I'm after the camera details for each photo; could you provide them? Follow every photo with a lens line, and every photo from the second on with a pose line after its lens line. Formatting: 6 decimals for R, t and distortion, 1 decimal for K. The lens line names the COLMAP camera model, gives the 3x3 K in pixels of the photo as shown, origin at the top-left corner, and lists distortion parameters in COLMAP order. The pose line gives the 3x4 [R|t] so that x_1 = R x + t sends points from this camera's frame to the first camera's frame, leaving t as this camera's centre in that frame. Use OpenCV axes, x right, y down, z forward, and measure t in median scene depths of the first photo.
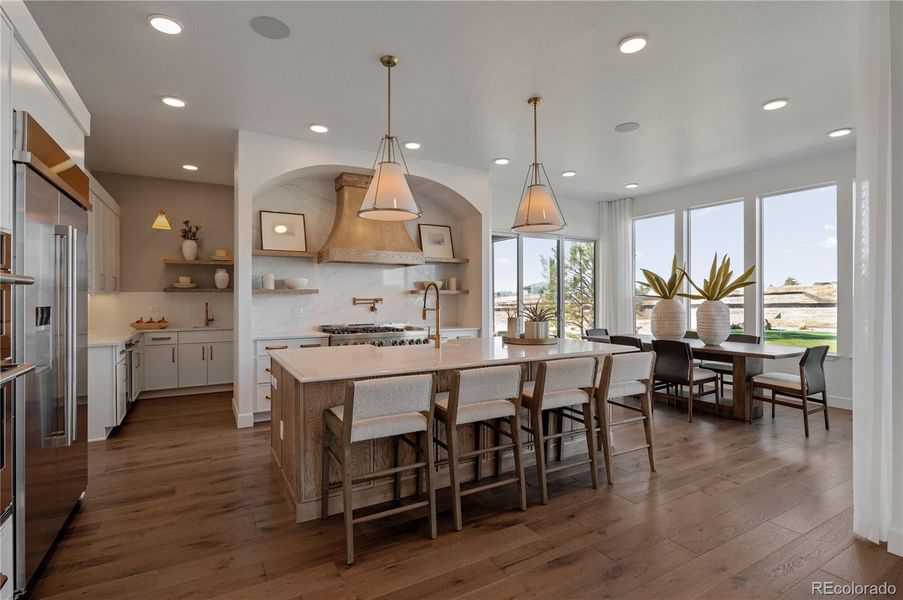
lens RADIAL K [[439.8, 0, 451.5], [0, 439.8, 300.0], [0, 0, 1]] dist [-0.000556, 0.000060]
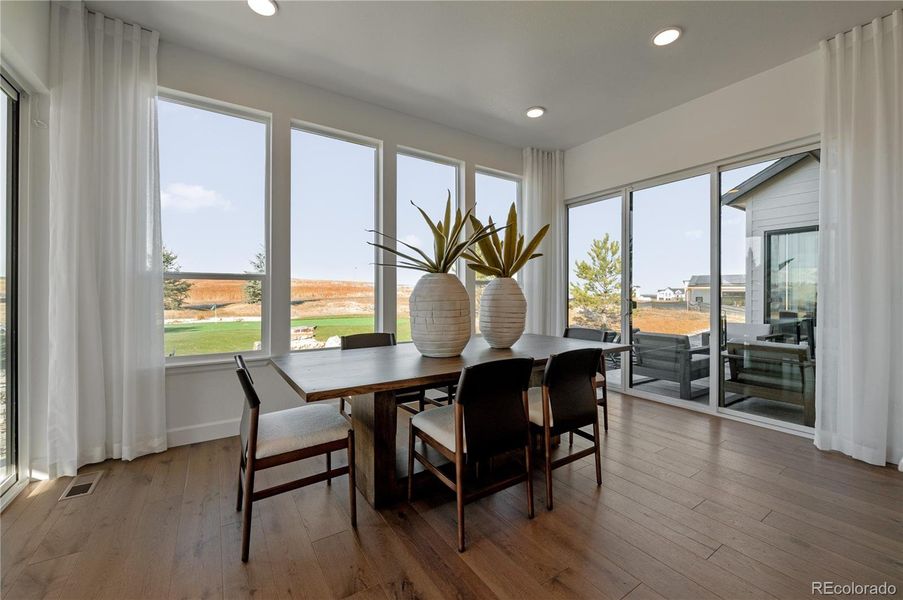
lens RADIAL K [[364.7, 0, 449.9], [0, 364.7, 290.3], [0, 0, 1]] dist [-0.000189, 0.000029]
pose [[0.003980, 0.006847, 0.999969, 0.068759], [0.009955, 0.999927, -0.006886, 0.021883], [-0.999943, 0.009982, 0.003911, 1.016305]]
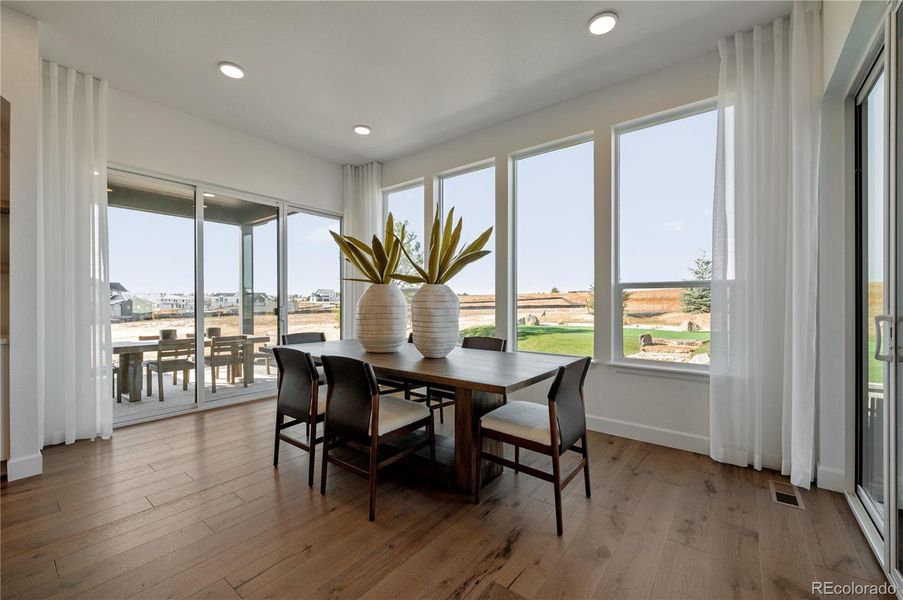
lens RADIAL K [[370.2, 0, 451.5], [0, 370.2, 300.0], [0, 0, 1]] dist [-0.000431, -0.000020]
pose [[0.926936, 0.004467, 0.375194, 0.405719], [-0.001203, 0.999959, -0.008932, 0.026235], [-0.375218, 0.007828, 0.926903, 0.495210]]
